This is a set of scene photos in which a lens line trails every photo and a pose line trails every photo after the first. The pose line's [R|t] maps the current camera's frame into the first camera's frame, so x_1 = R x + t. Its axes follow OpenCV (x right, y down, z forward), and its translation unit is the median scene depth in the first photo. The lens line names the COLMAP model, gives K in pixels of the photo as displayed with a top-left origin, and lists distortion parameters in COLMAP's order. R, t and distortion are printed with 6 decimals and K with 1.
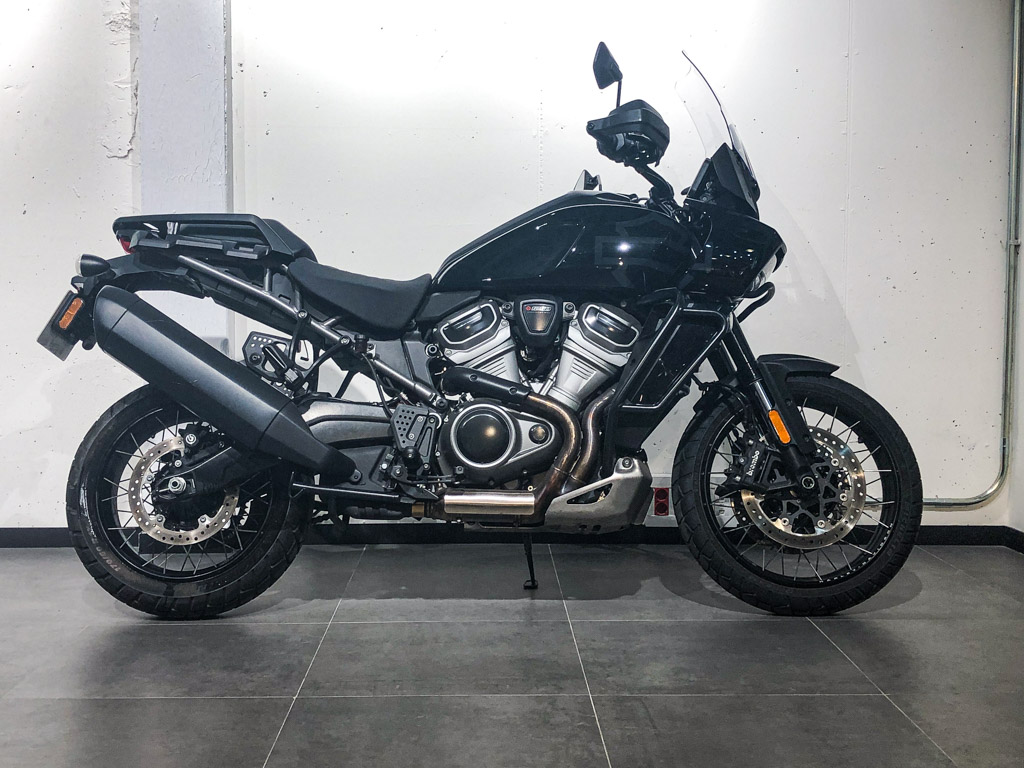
lens RADIAL K [[1244.3, 0, 512.0], [0, 1244.3, 384.0], [0, 0, 1]] dist [0.169975, -0.753949]
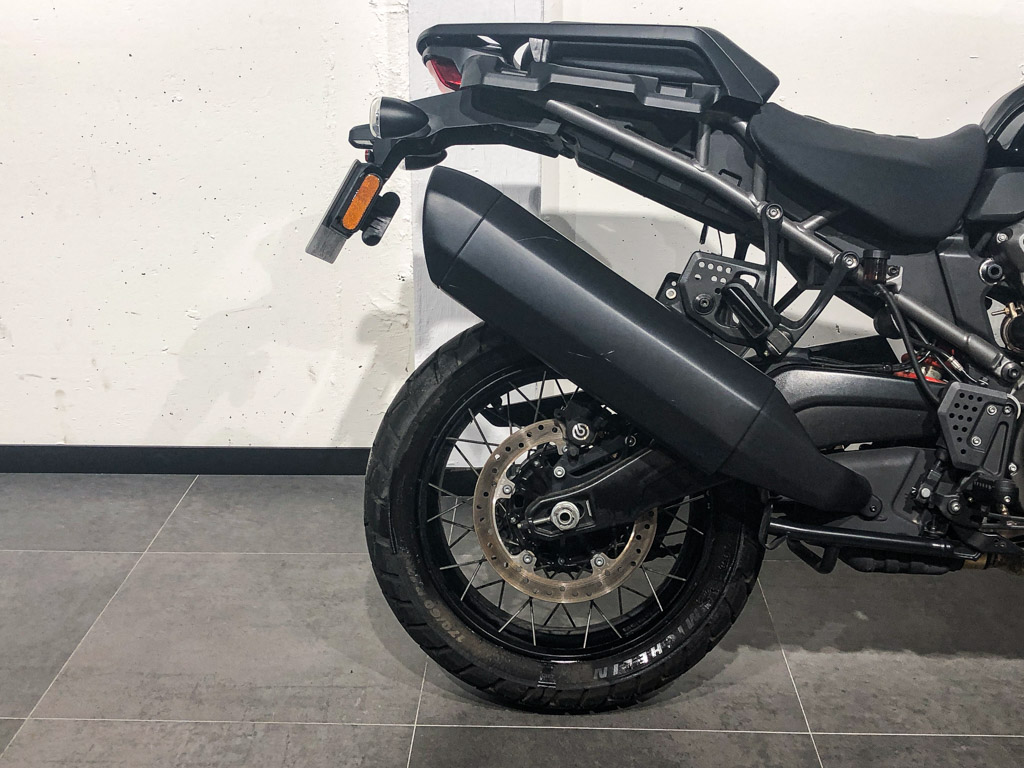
lens RADIAL K [[1244.3, 0, 512.0], [0, 1244.3, 384.0], [0, 0, 1]] dist [0.169975, -0.753949]
pose [[0.997884, 0.018520, -0.062330, -0.246654], [-0.003140, 0.971187, 0.238296, -0.113659], [0.064947, -0.237596, 0.969190, 0.430442]]
